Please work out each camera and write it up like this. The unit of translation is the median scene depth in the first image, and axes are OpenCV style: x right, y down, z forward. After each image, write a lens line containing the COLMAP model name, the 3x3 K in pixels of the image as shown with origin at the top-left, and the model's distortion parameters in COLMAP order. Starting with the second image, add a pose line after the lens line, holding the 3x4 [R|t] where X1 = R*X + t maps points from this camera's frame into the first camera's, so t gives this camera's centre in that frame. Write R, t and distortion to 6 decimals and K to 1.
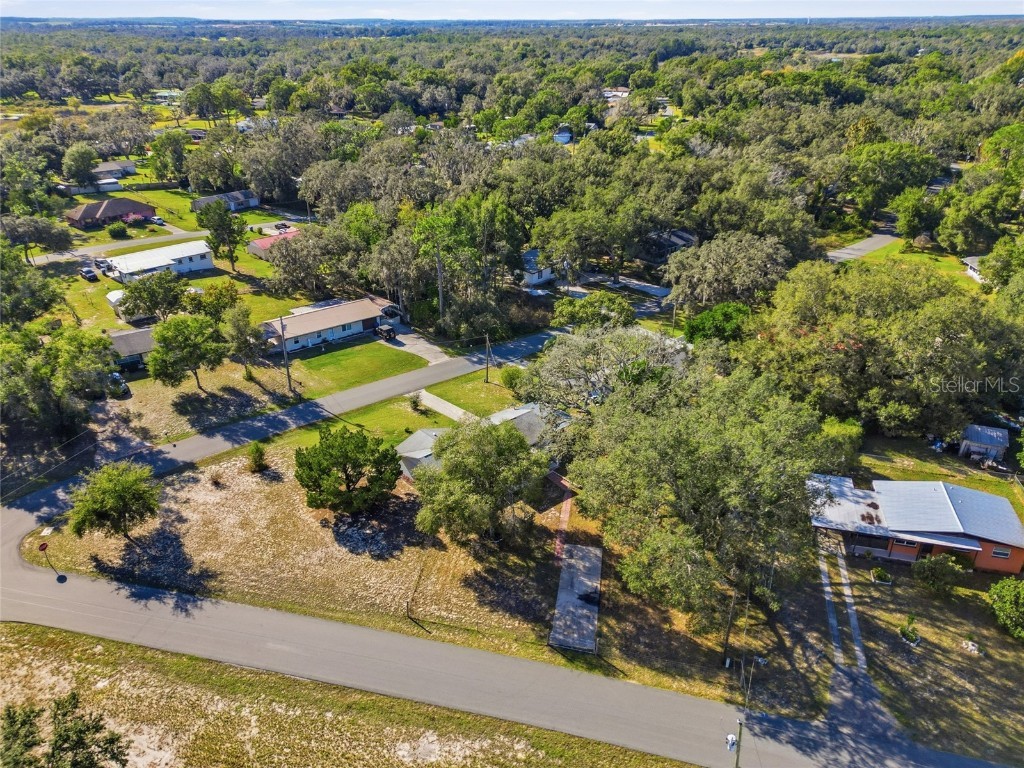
lens RADIAL K [[714.3, 0, 512.0], [0, 714.3, 384.0], [0, 0, 1]] dist [0.033591, -0.028888]
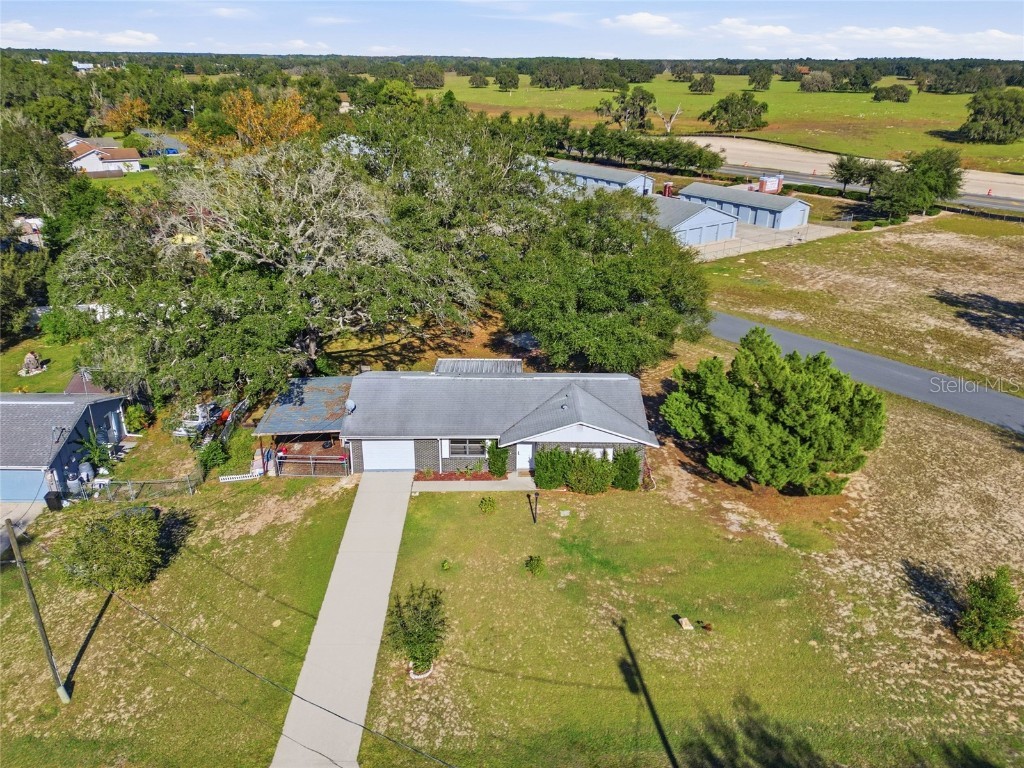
lens RADIAL K [[725.3, 0, 506.8], [0, 725.3, 402.7], [0, 0, 1]] dist [0.068057, -0.061754]
pose [[-0.737215, -0.289568, 0.610462, -0.289951], [0.312604, 0.654810, 0.688115, -0.211658], [-0.598993, 0.698122, -0.392216, 0.951044]]
